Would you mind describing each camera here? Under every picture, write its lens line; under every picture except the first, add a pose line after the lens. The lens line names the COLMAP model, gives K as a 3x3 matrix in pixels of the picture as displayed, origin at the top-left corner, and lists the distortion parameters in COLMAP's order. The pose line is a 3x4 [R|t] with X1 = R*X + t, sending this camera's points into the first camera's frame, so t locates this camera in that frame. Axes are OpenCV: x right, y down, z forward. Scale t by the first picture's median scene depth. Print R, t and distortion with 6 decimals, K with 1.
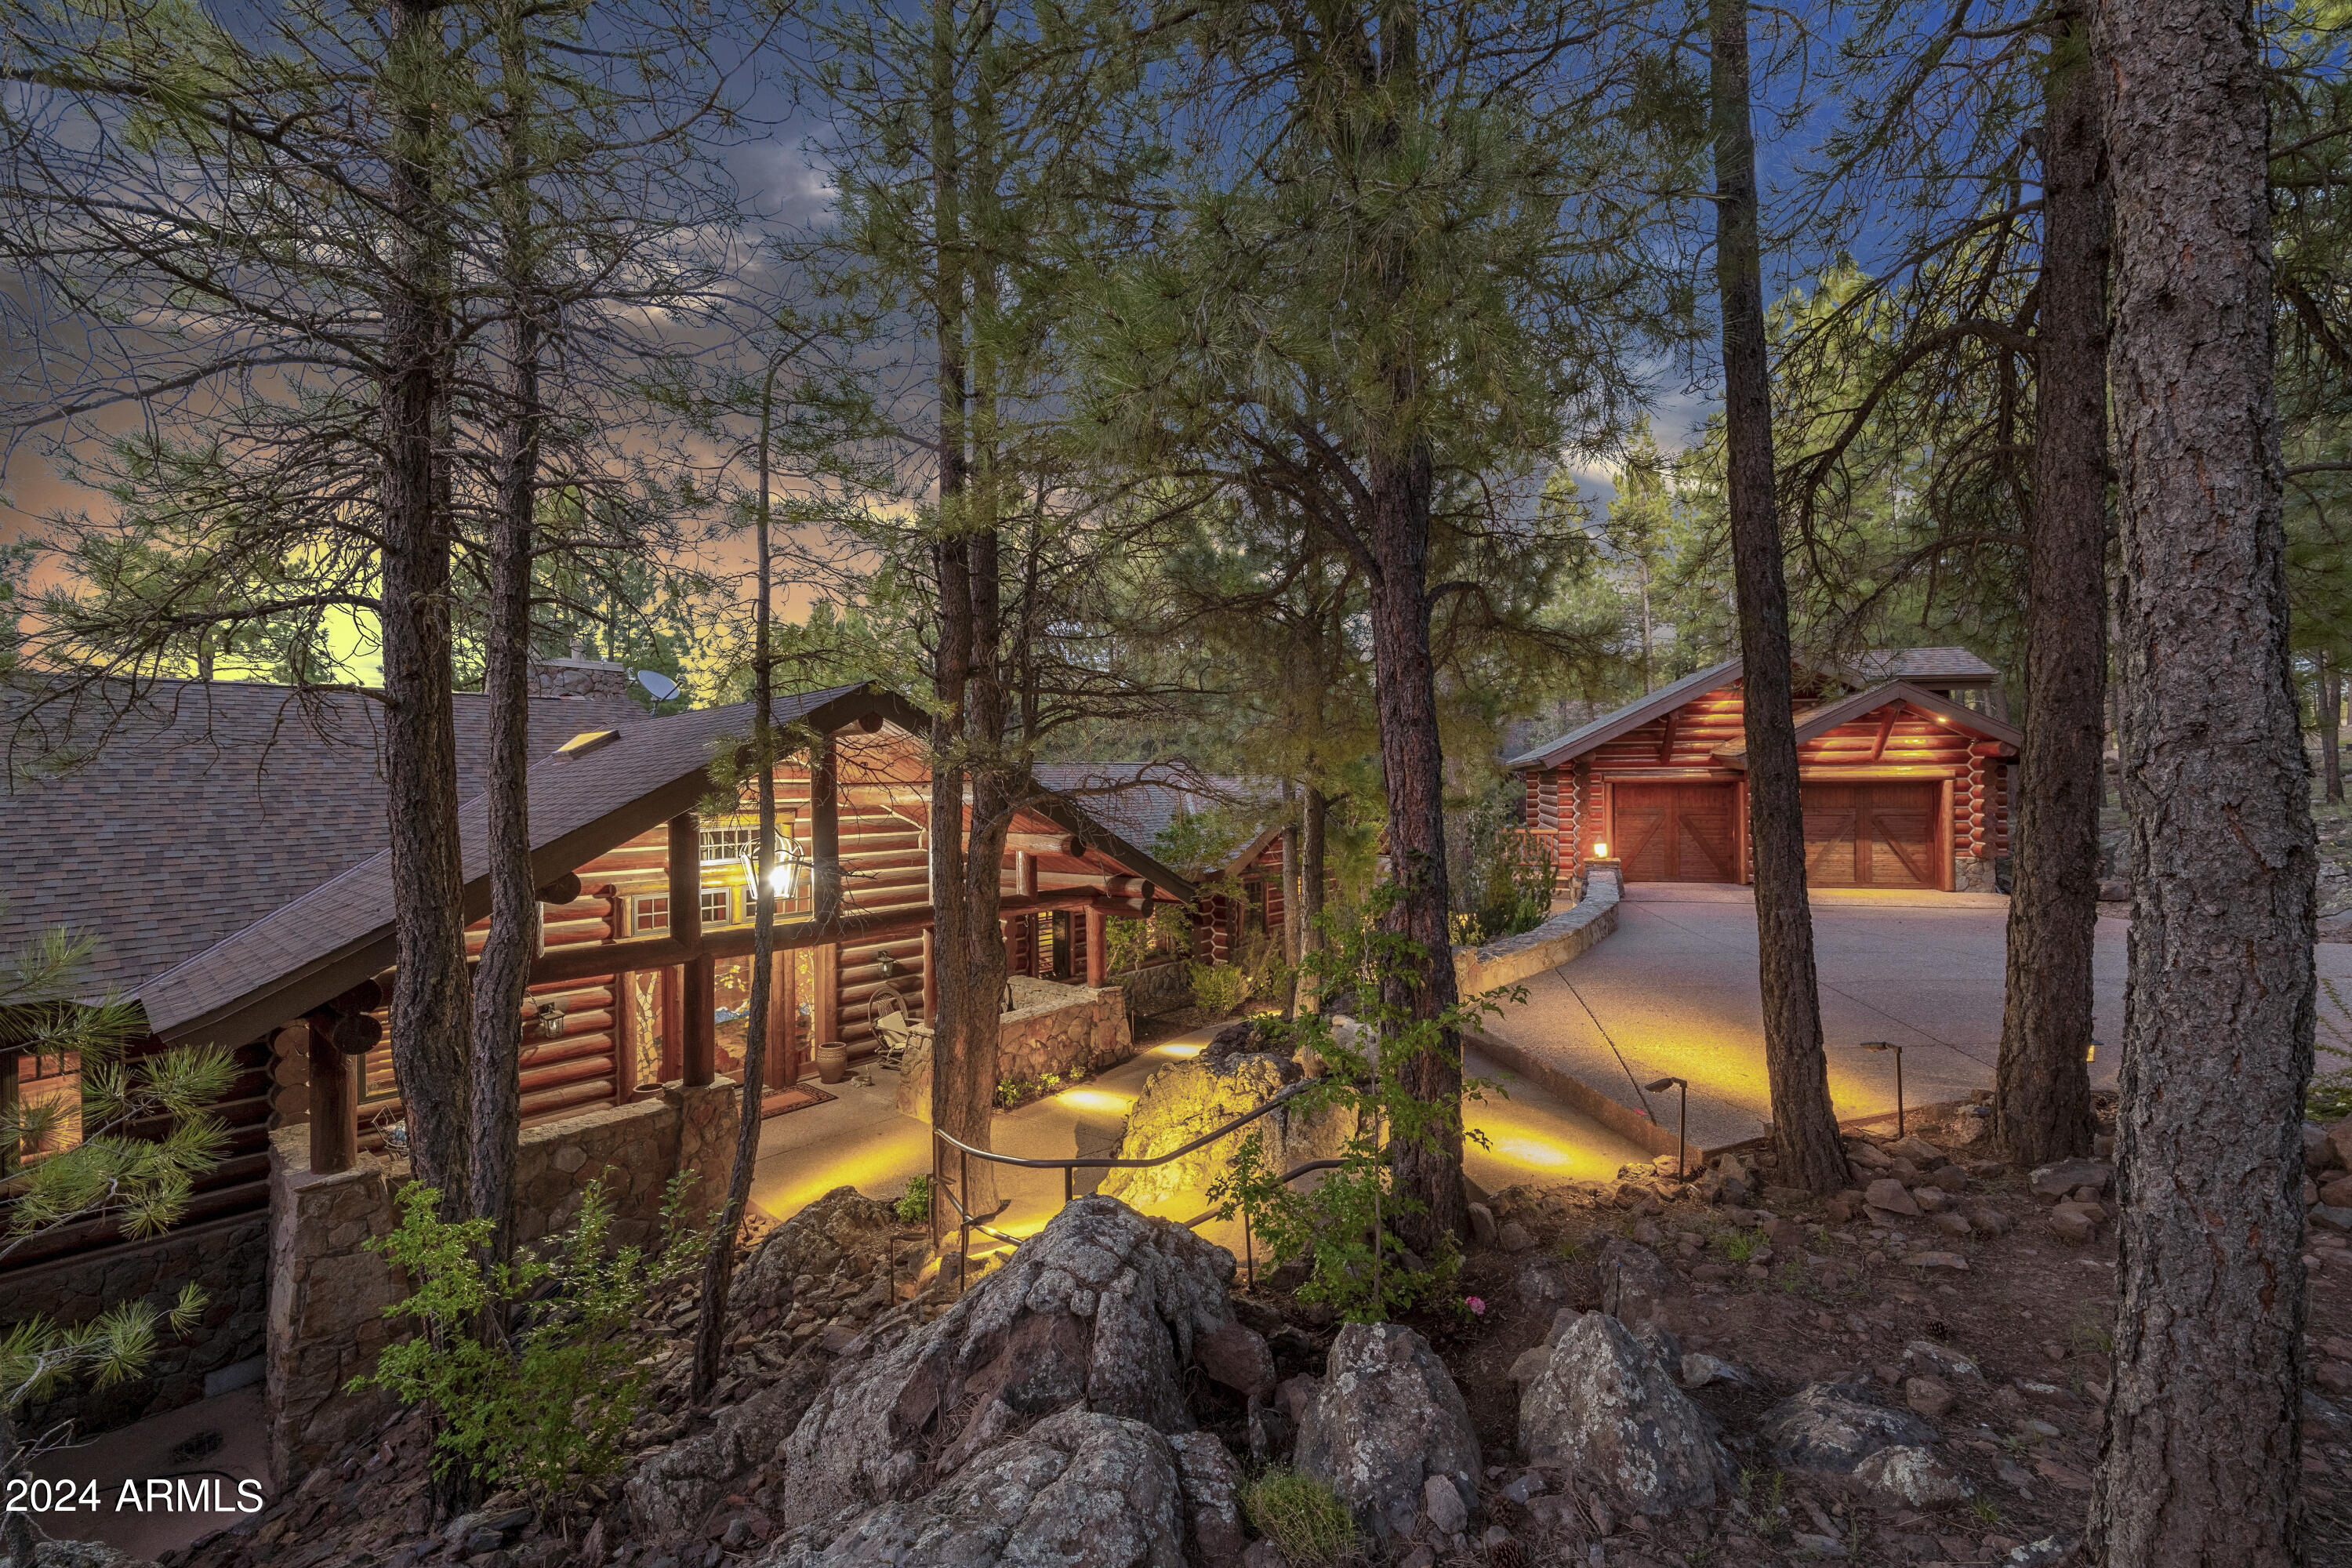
lens RADIAL K [[970.5, 0, 1175.1], [0, 970.5, 771.1], [0, 0, 1]] dist [-0.014470, -0.000219]
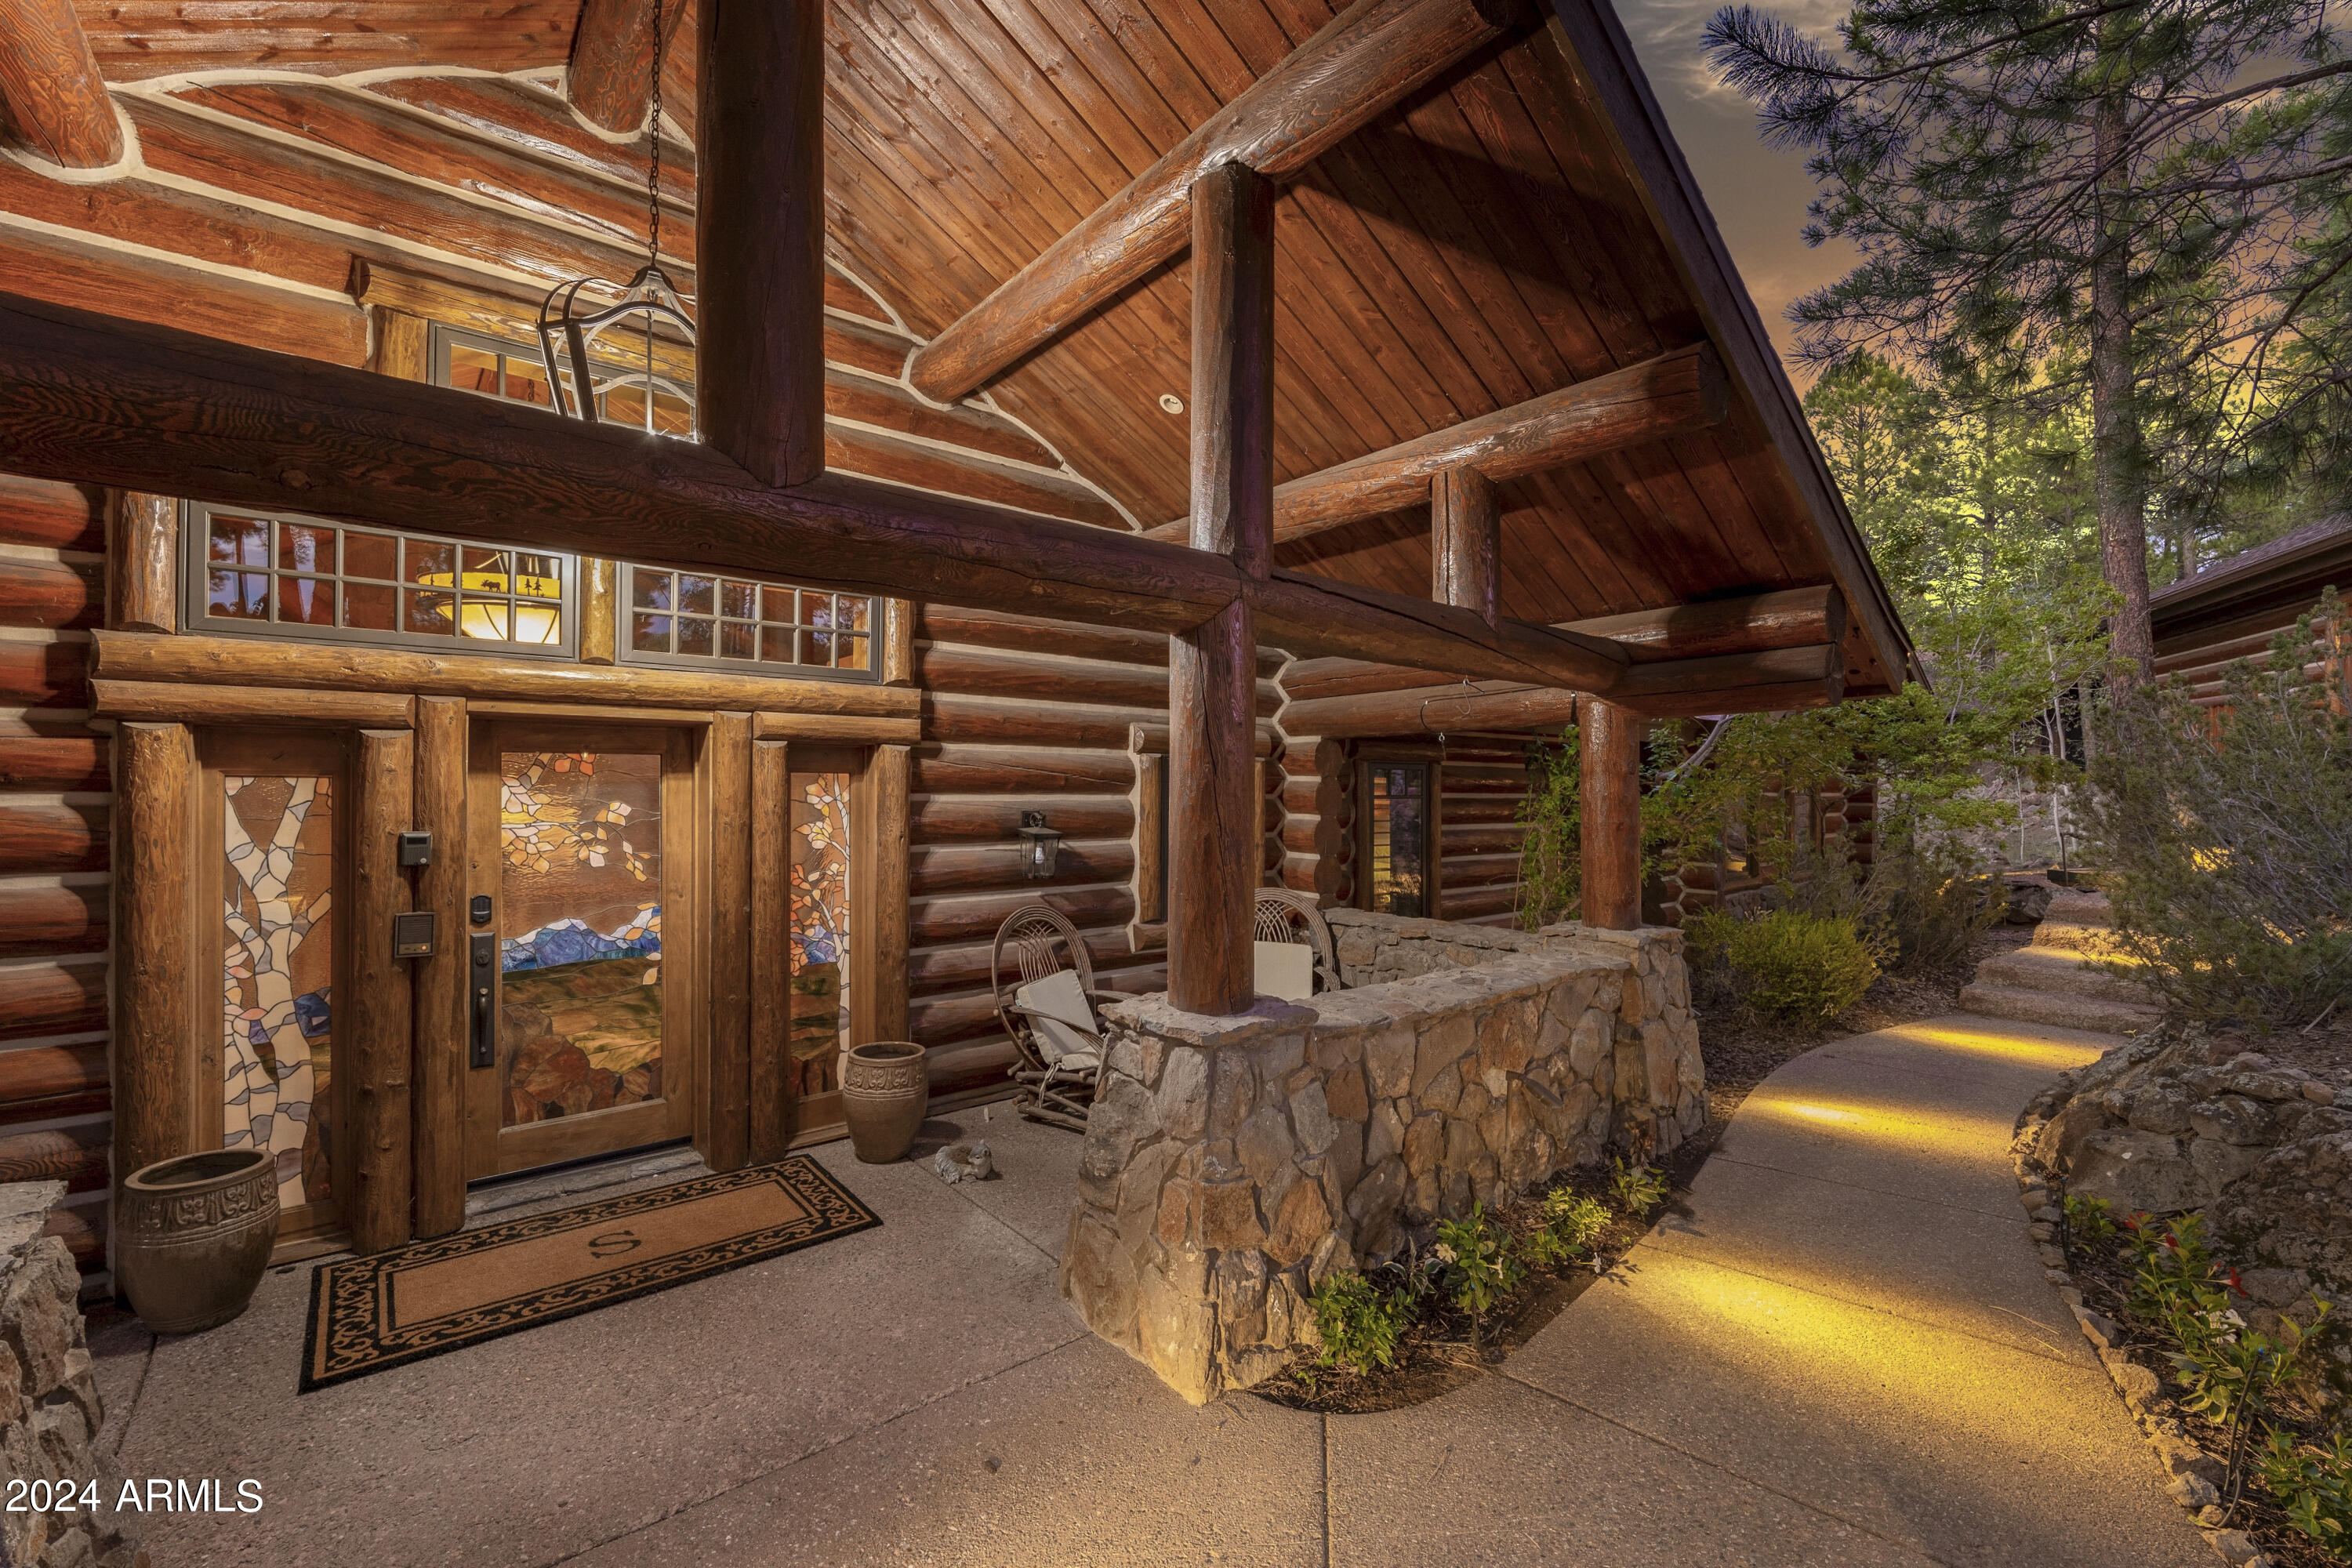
lens RADIAL K [[970.5, 0, 1168.6], [0, 970.5, 781.5], [0, 0, 1]] dist [-0.014470, -0.000219]
pose [[0.985532, 0.012468, -0.169032, -0.193719], [-0.012657, 0.999920, -0.000040, 0.182404], [0.169018, 0.002179, 0.985611, 0.663131]]
